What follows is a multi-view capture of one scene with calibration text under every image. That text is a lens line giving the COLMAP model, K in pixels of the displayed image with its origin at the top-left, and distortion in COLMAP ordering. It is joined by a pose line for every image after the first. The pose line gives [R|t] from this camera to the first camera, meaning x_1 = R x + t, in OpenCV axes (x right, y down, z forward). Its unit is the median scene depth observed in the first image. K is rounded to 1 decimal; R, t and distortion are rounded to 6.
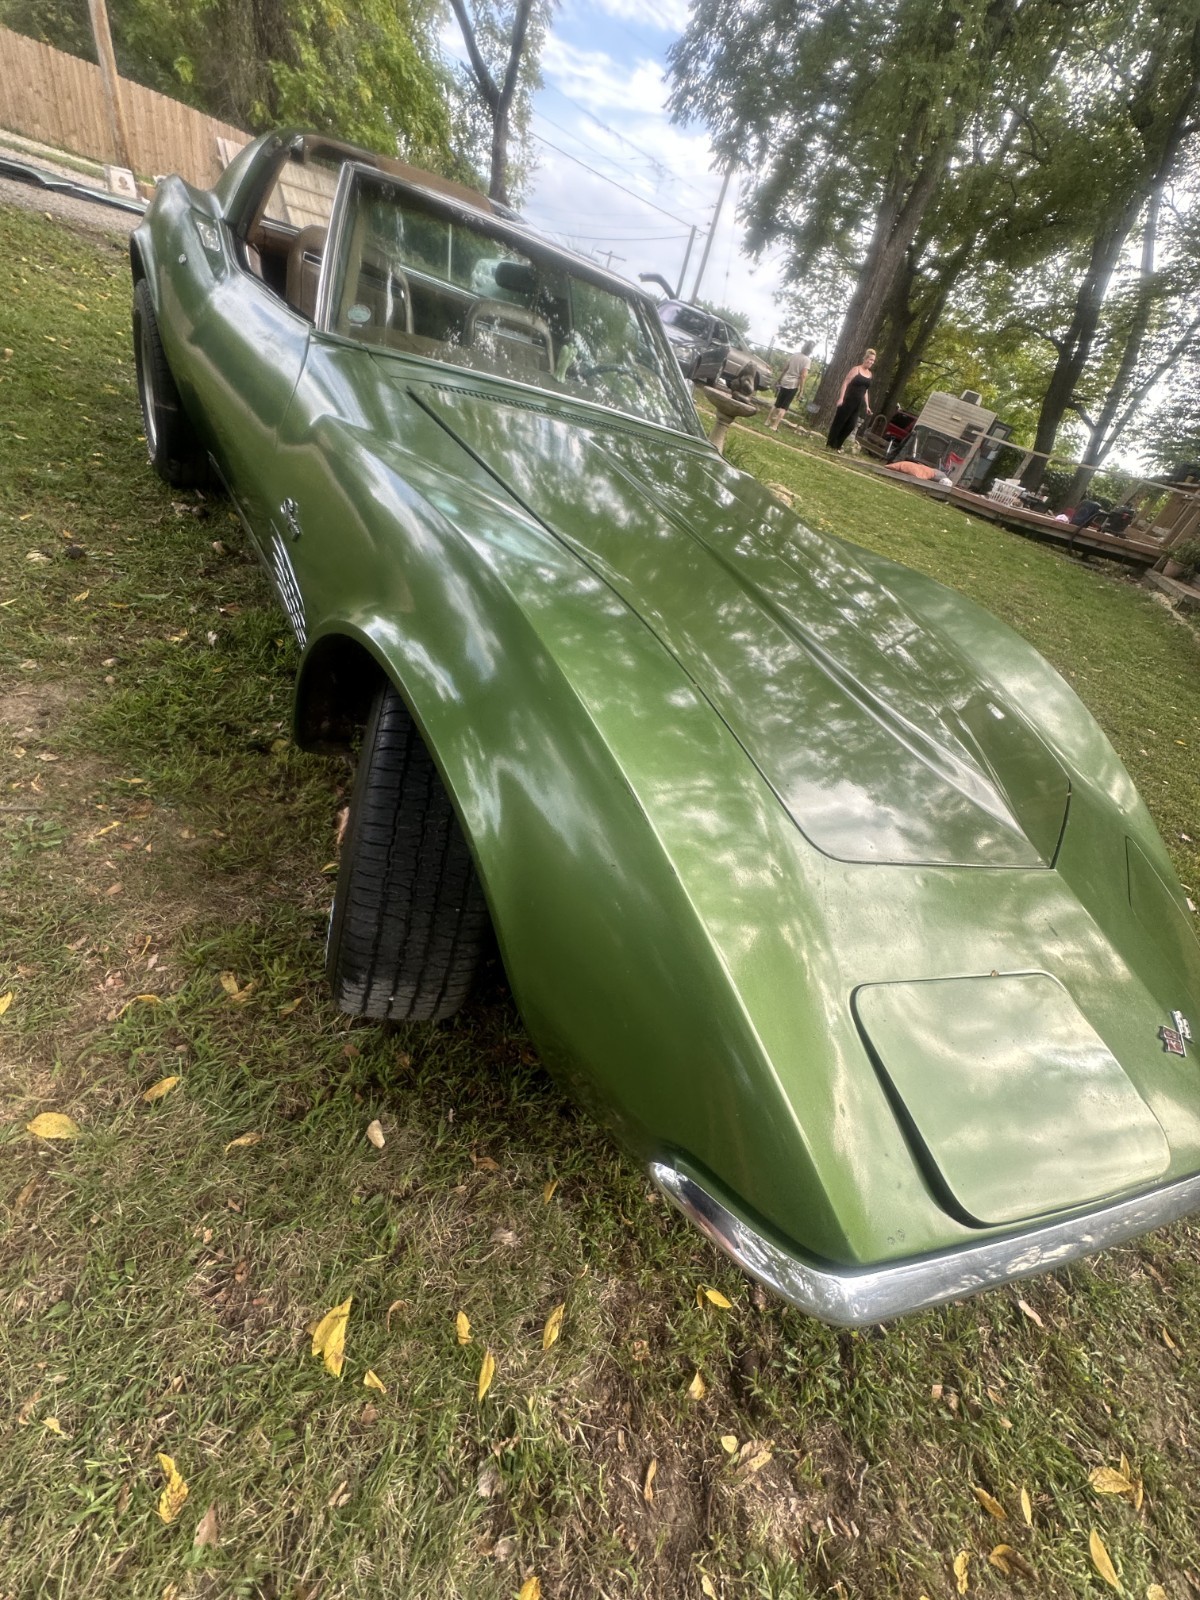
lens RADIAL K [[647.0, 0, 596.7], [0, 647.0, 783.4], [0, 0, 1]] dist [0.000463, -0.000512]
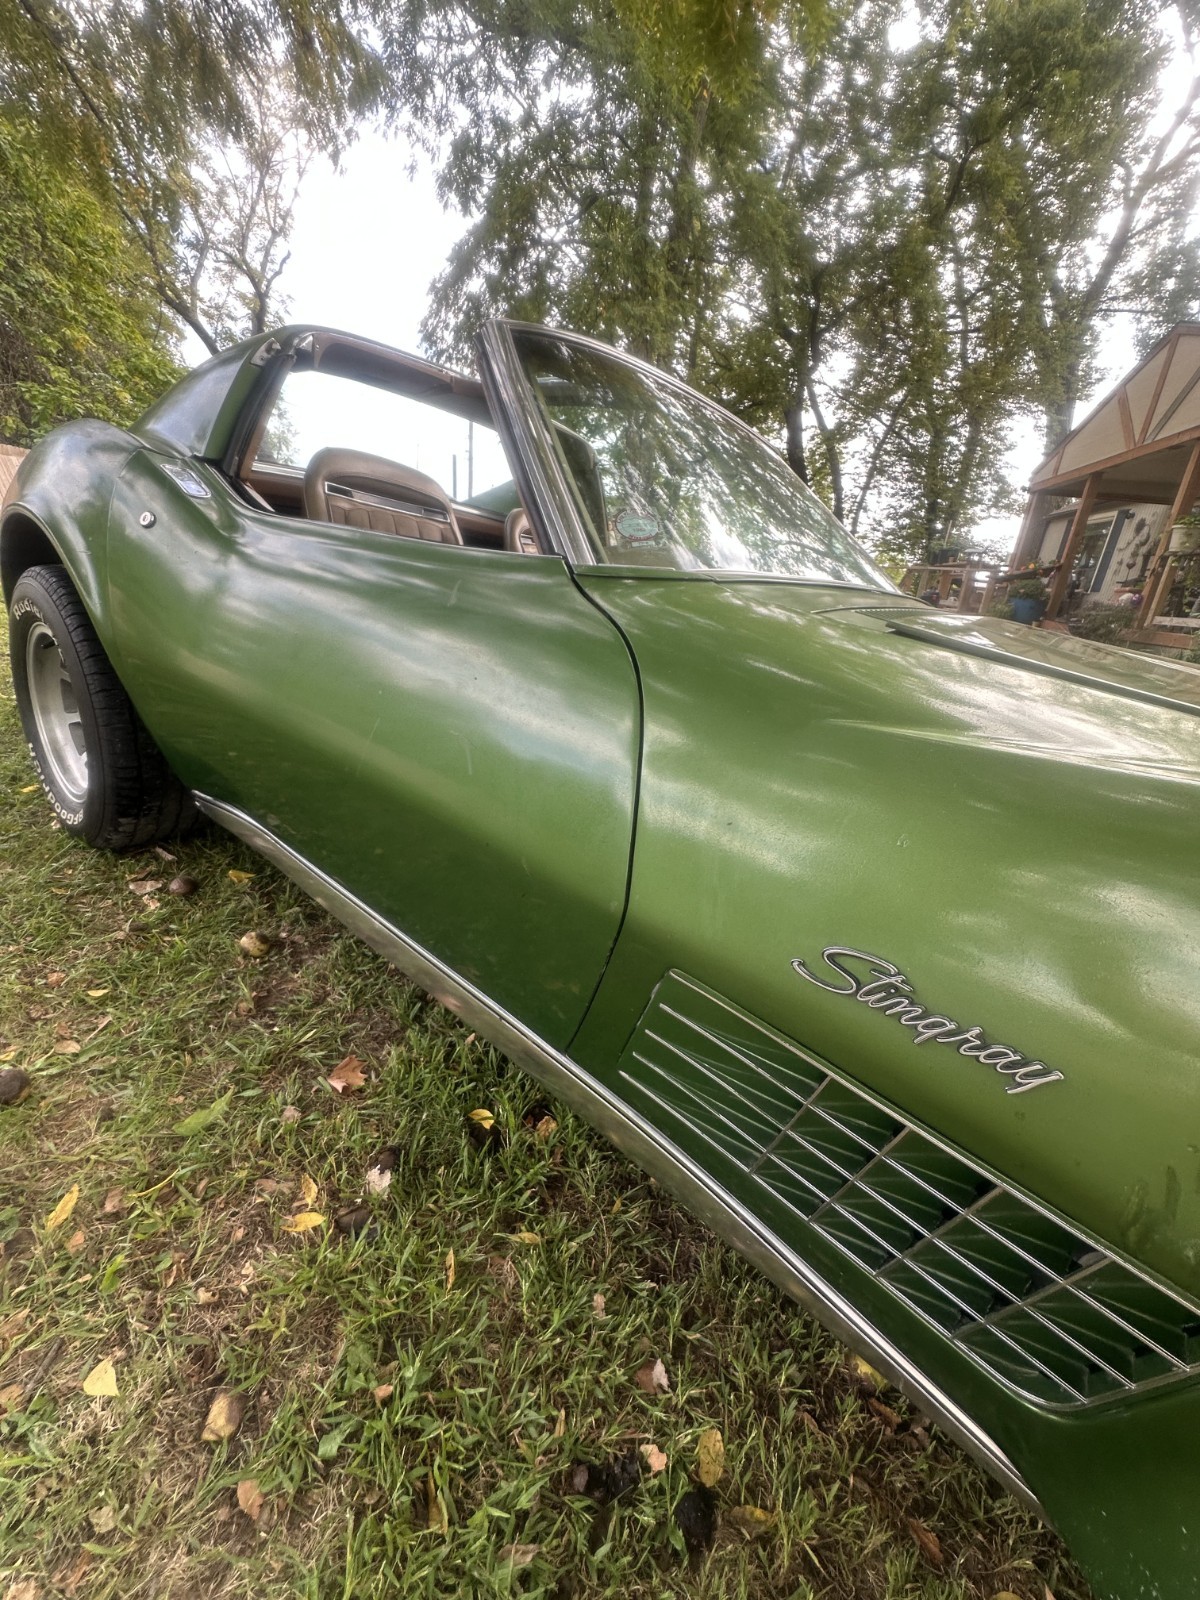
lens RADIAL K [[647.0, 0, 596.7], [0, 647.0, 783.4], [0, 0, 1]] dist [0.000463, -0.000512]
pose [[0.938201, -0.265967, 0.221453, -0.669173], [0.310513, 0.929458, -0.199222, -0.499603], [-0.152844, 0.255674, 0.954604, 0.635828]]
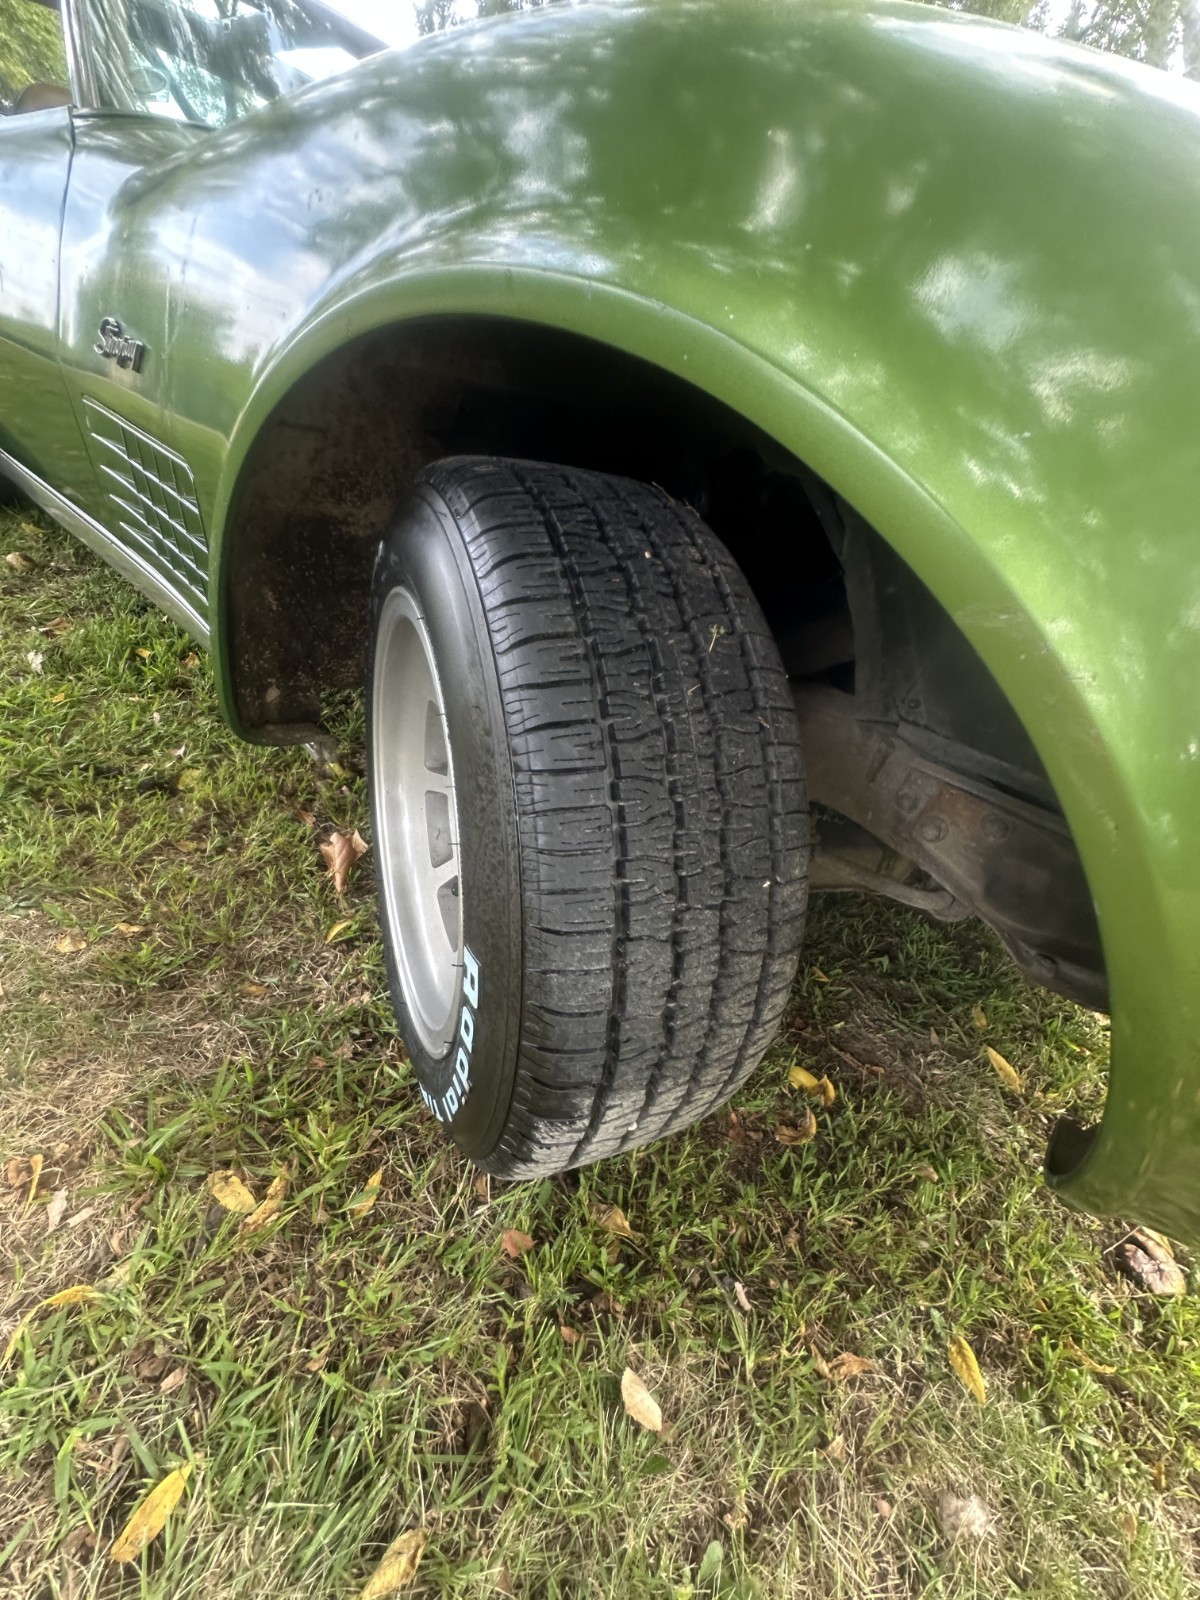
lens RADIAL K [[647.0, 0, 596.7], [0, 647.0, 783.4], [0, 0, 1]] dist [0.000463, -0.000512]
pose [[0.954940, -0.260372, 0.142466, -0.250581], [0.263893, 0.964533, -0.006067, 0.069131], [-0.135834, 0.043390, 0.989781, 0.393812]]
